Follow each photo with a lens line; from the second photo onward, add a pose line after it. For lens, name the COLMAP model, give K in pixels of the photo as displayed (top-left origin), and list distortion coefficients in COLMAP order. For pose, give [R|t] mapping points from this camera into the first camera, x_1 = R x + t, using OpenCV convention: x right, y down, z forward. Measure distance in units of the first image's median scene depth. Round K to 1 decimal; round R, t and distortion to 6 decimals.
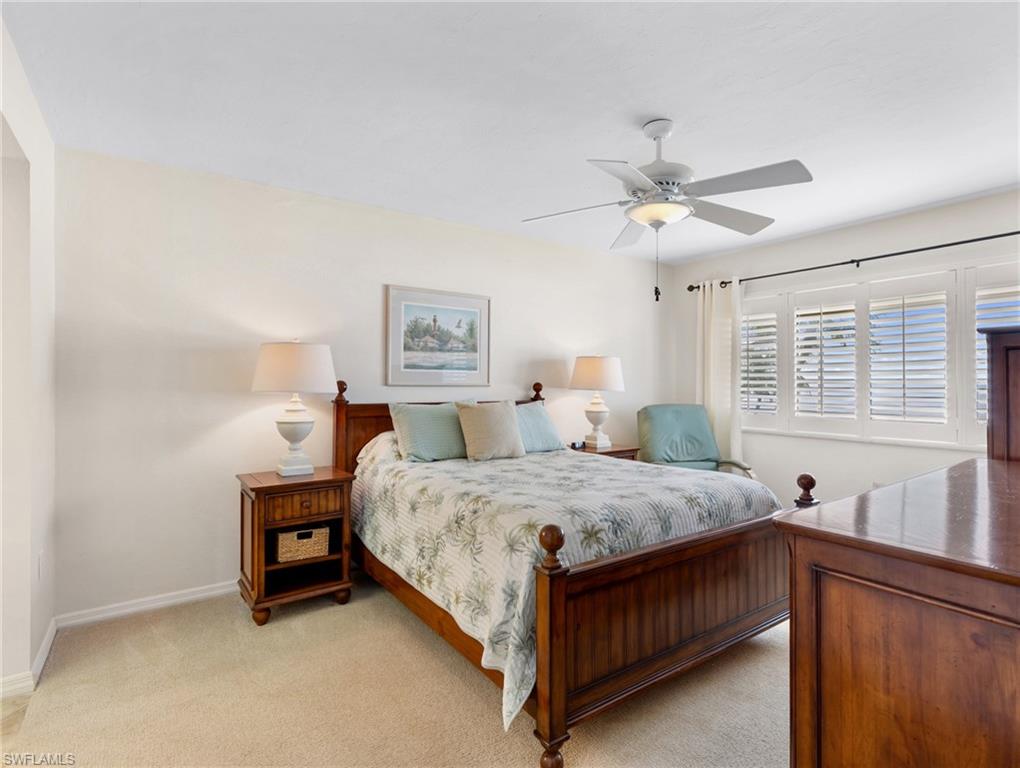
lens RADIAL K [[524.4, 0, 517.4], [0, 524.4, 384.5], [0, 0, 1]] dist [0.010820, 0.000079]
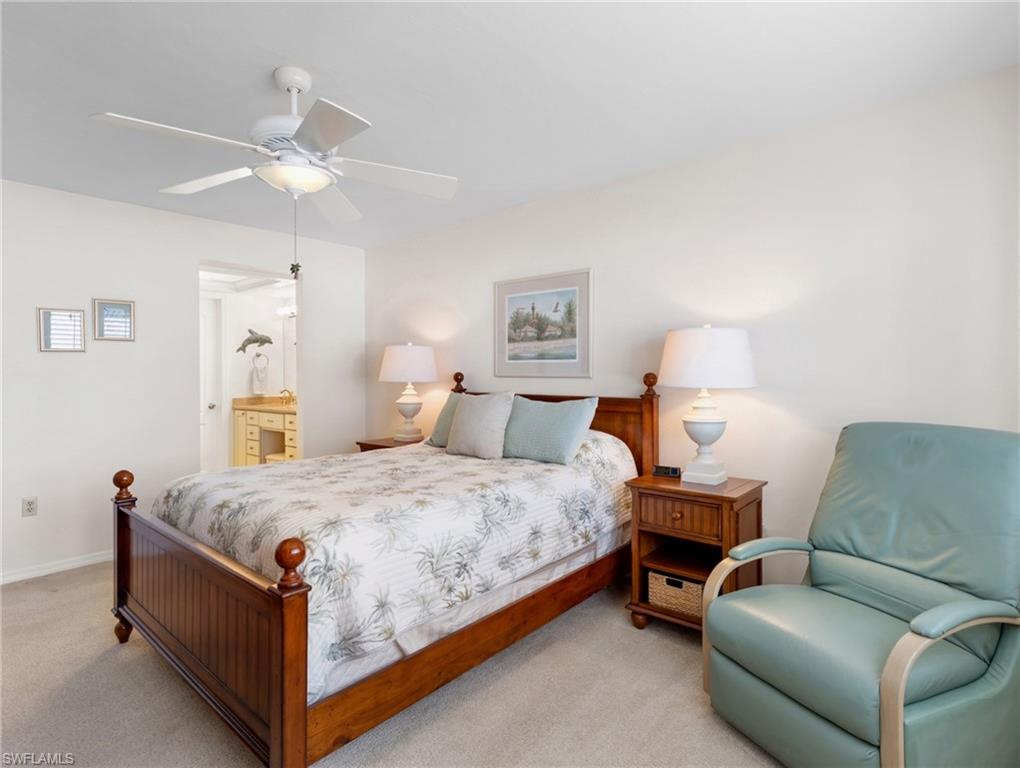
lens RADIAL K [[524.4, 0, 509.6], [0, 524.4, 378.4], [0, 0, 1]] dist [0.010820, 0.000079]
pose [[0.240834, 0.000732, -0.970566, 0.770603], [-0.005118, 0.999987, -0.000516, 0.006208], [0.970553, 0.005092, 0.240835, 0.739665]]
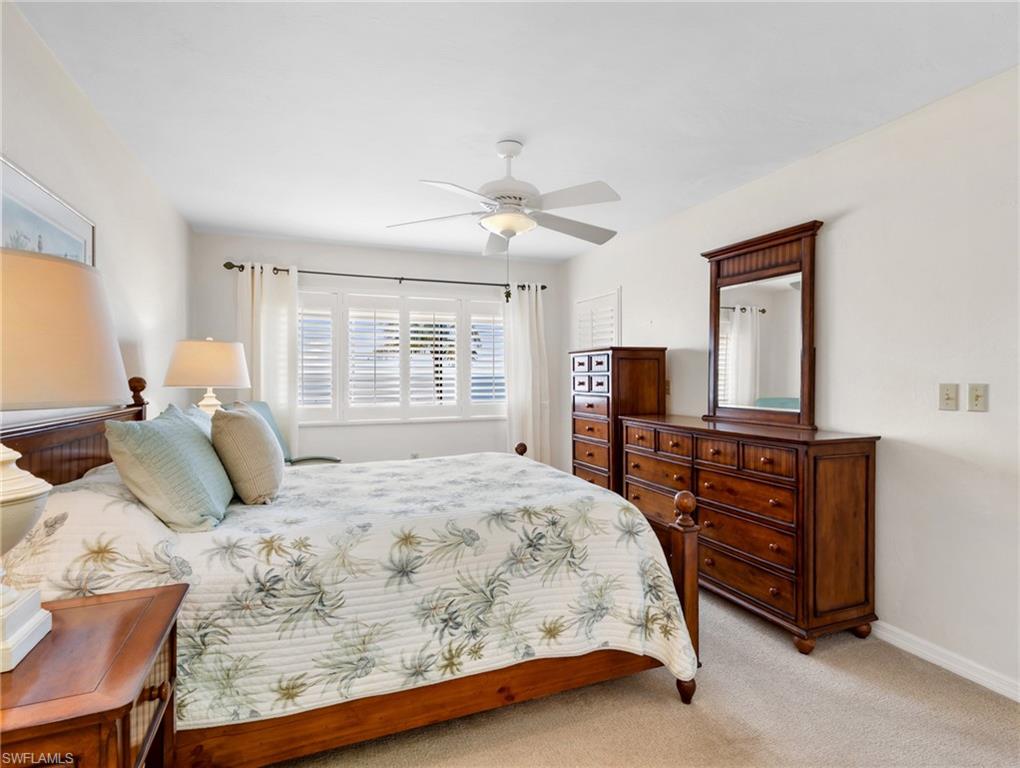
lens RADIAL K [[524.4, 0, 511.0], [0, 524.4, 380.3], [0, 0, 1]] dist [0.010820, 0.000079]
pose [[0.228341, -0.008100, 0.973548, -0.536667], [0.005098, 0.999962, 0.007124, -0.001787], [-0.973568, 0.003337, 0.228374, 0.489823]]
